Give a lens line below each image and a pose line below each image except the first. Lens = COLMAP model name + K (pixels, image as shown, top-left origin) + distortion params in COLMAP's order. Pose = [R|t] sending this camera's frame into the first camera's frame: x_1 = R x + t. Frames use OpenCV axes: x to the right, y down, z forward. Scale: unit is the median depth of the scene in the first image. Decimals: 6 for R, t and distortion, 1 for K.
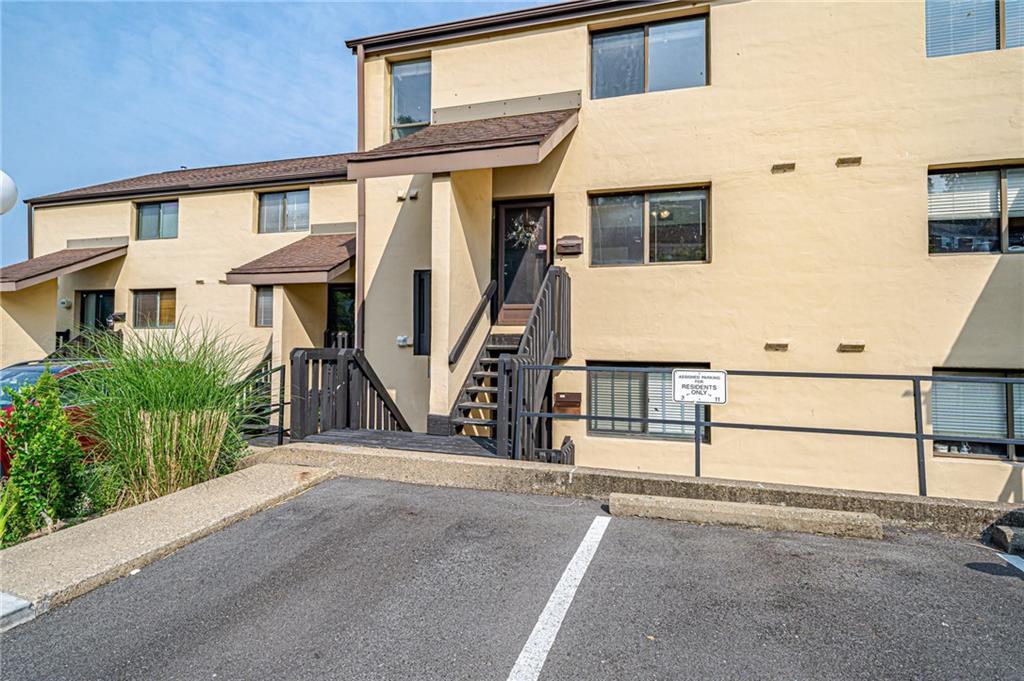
lens RADIAL K [[531.5, 0, 512.0], [0, 531.5, 321.1], [0, 0, 1]] dist [0.000556, 0.000873]
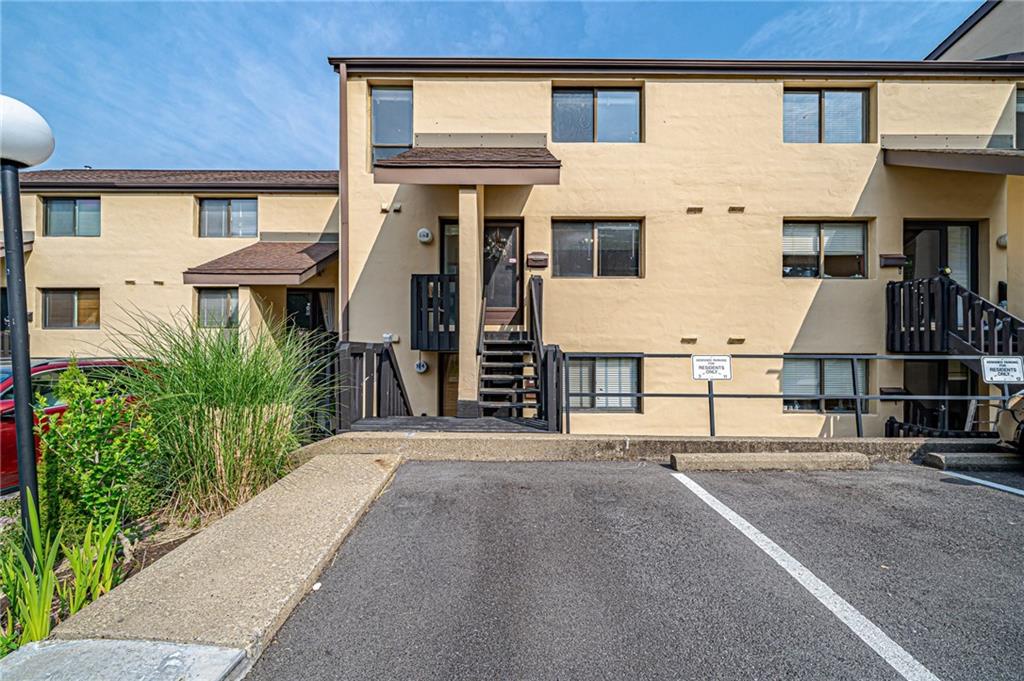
lens RADIAL K [[409.3, 0, 512.0], [0, 409.3, 340.5], [0, 0, 1]] dist [-0.001412, -0.000267]
pose [[0.957669, -0.003958, 0.287844, -0.228417], [-0.004801, 0.999547, 0.029715, 0.017268], [-0.287831, -0.029839, 0.957216, 0.105665]]
